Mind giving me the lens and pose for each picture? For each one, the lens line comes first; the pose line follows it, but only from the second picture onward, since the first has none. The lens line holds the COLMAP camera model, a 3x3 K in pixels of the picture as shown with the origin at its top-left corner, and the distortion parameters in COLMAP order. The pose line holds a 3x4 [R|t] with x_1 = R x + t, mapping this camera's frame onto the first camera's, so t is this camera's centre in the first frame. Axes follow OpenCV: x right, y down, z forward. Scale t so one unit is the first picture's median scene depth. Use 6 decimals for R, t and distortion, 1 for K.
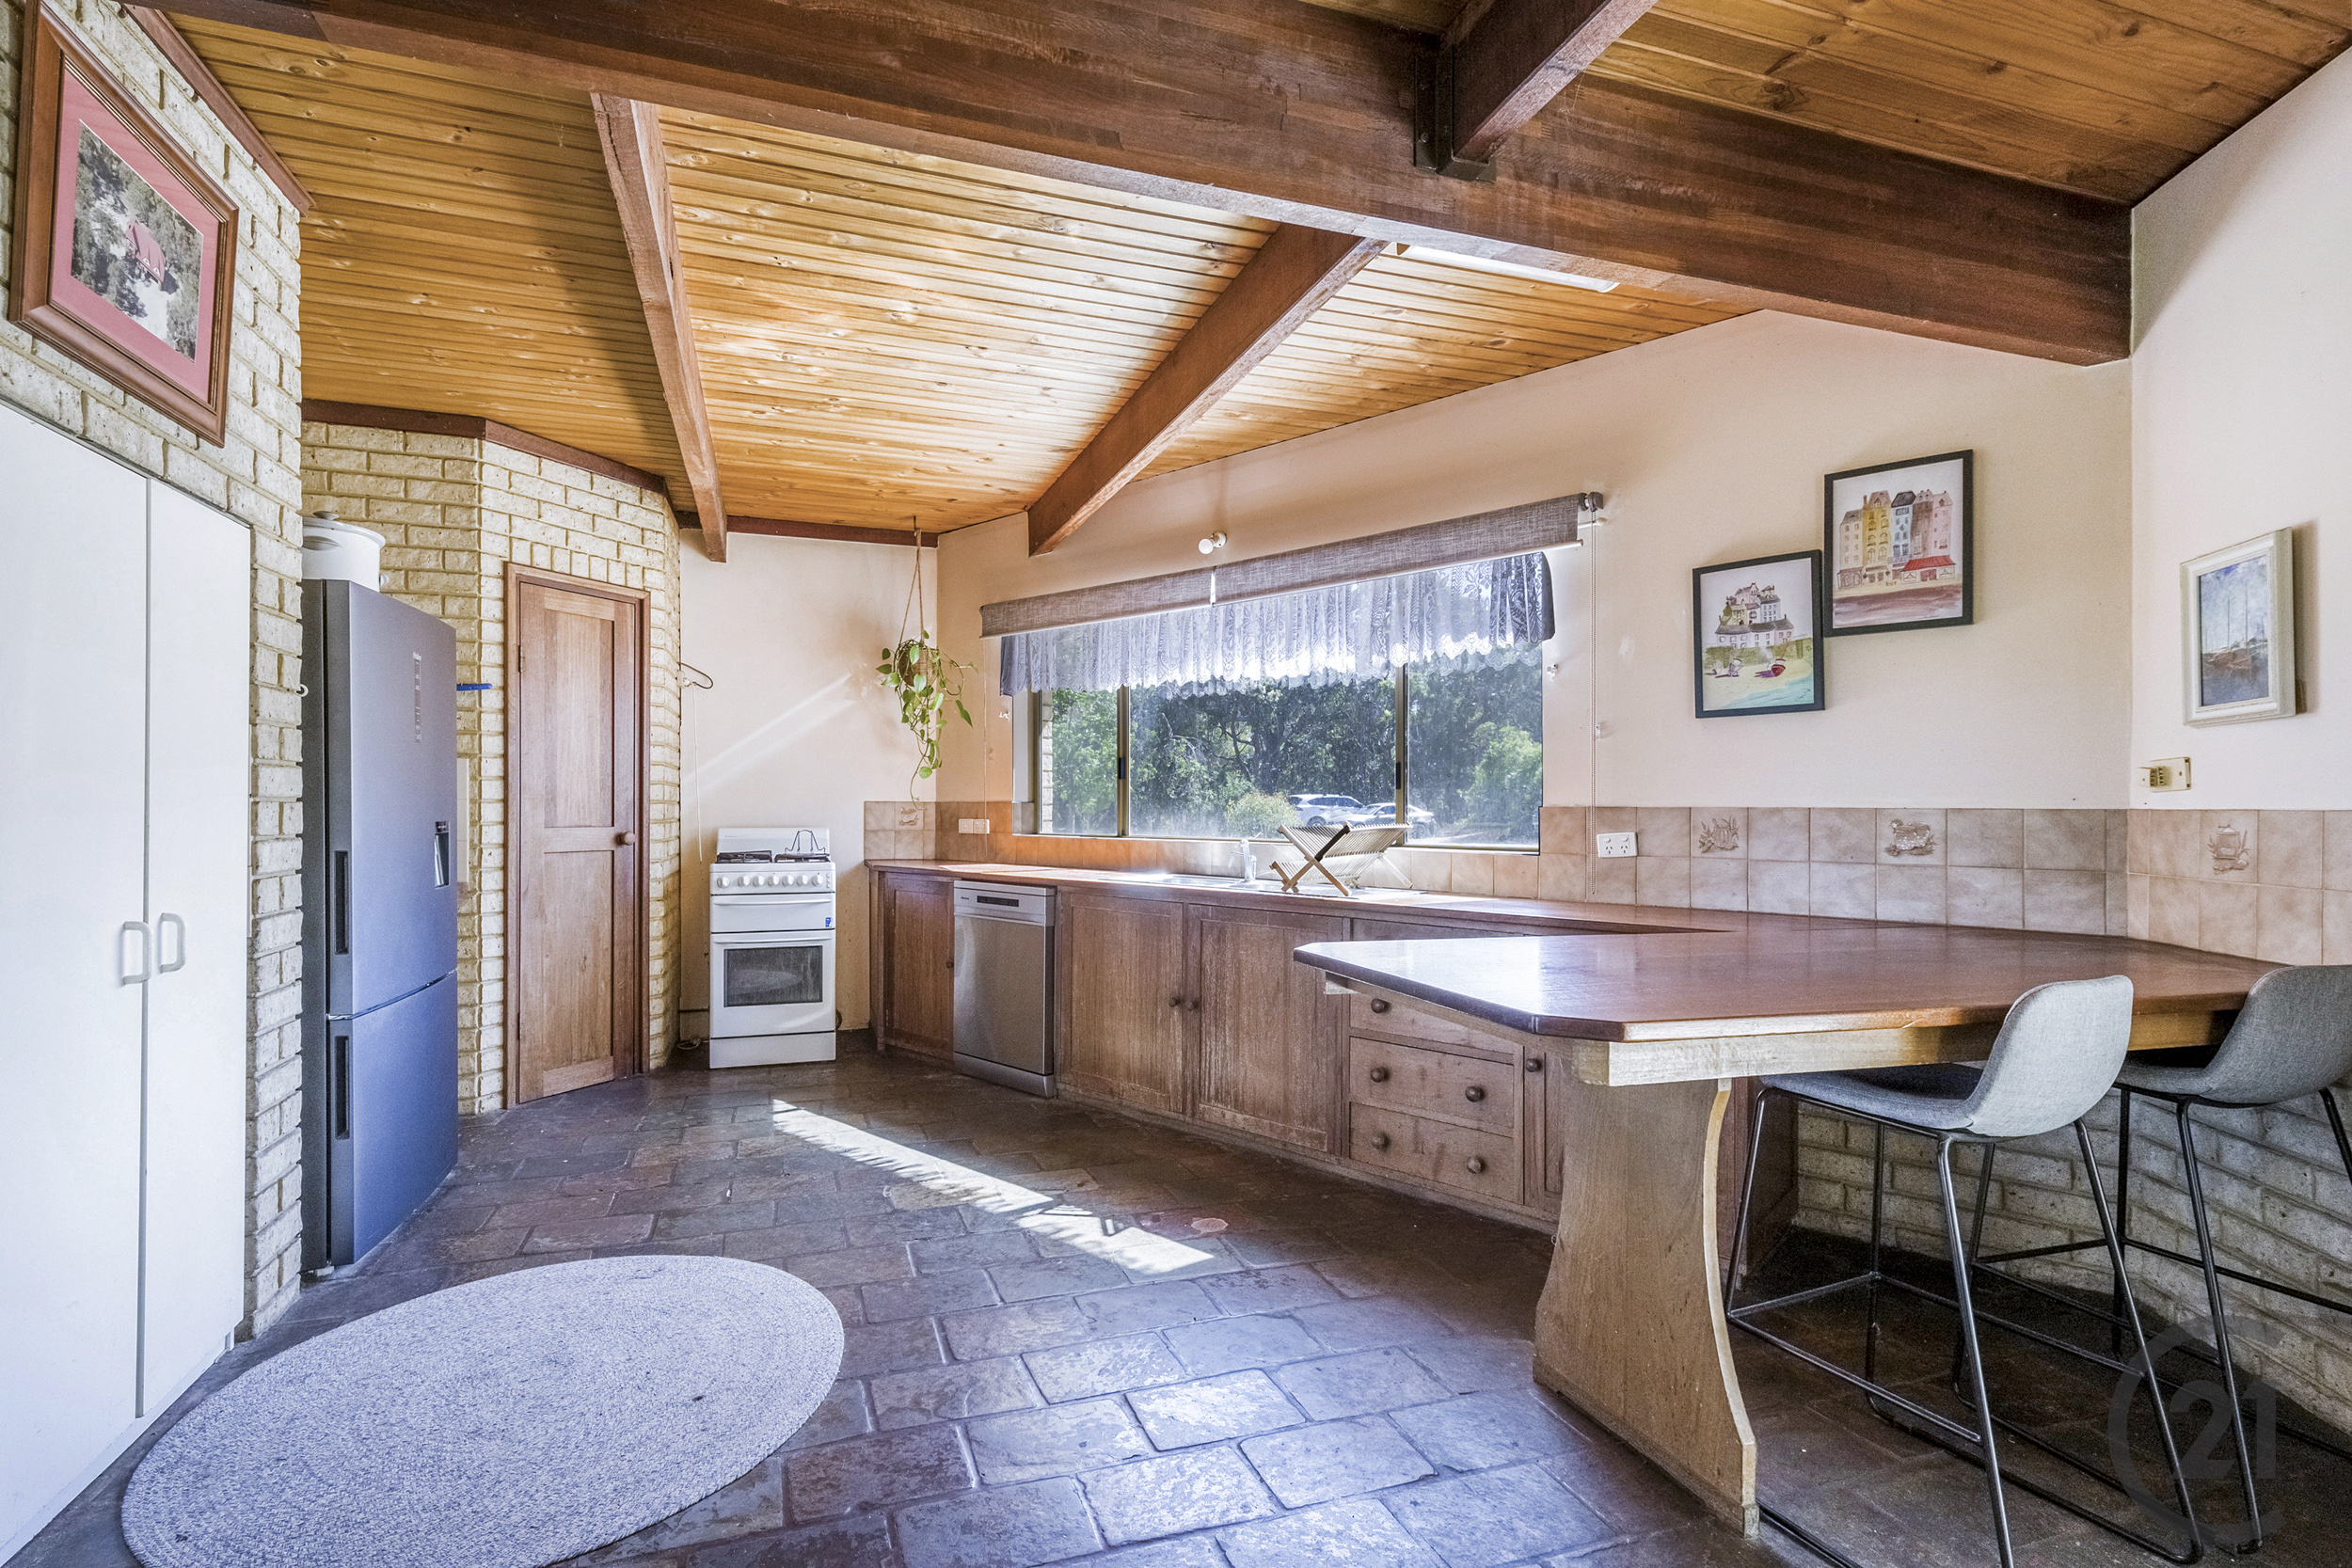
lens RADIAL K [[1049.1, 0, 1176.0], [0, 1049.1, 784.0], [0, 0, 1]] dist [0.000899, 0.000067]
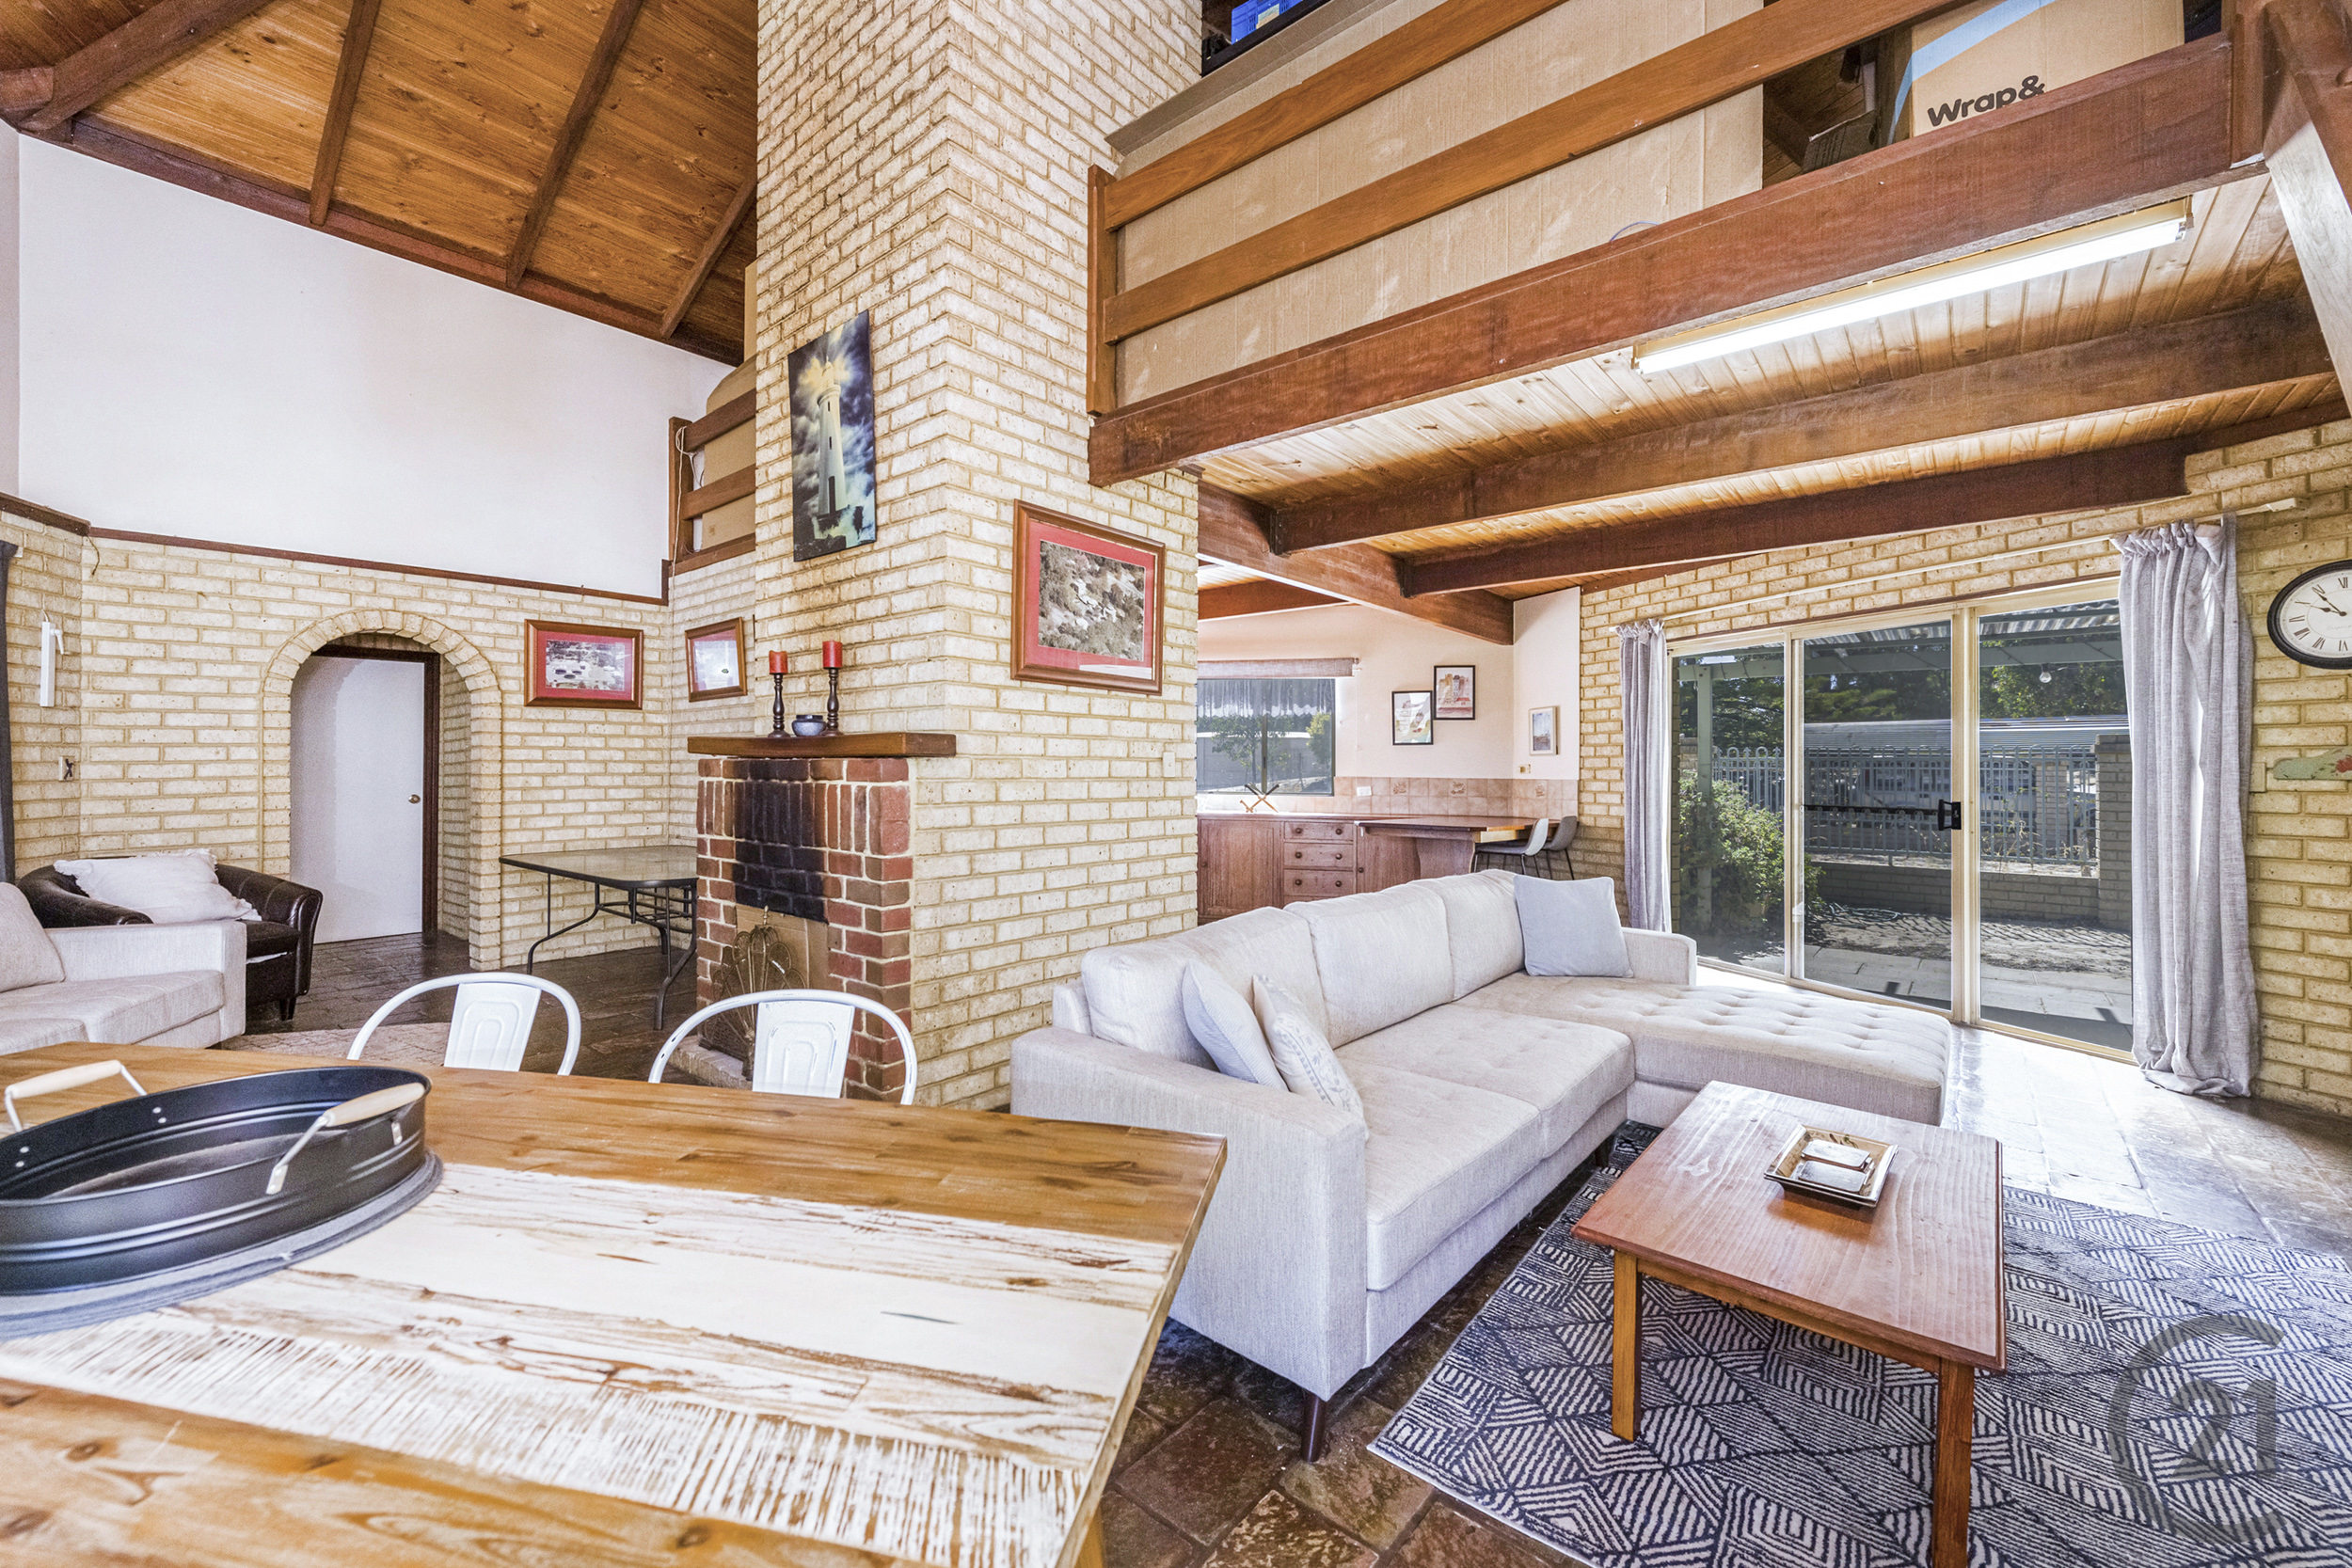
lens RADIAL K [[943.3, 0, 1169.8], [0, 943.3, 765.4], [0, 0, 1]] dist [0.002452, -0.000376]
pose [[0.840266, 0.004207, 0.542158, -1.480818], [-0.014577, 0.999784, 0.014833, -0.042575], [-0.541979, -0.020366, 0.840145, -0.852983]]
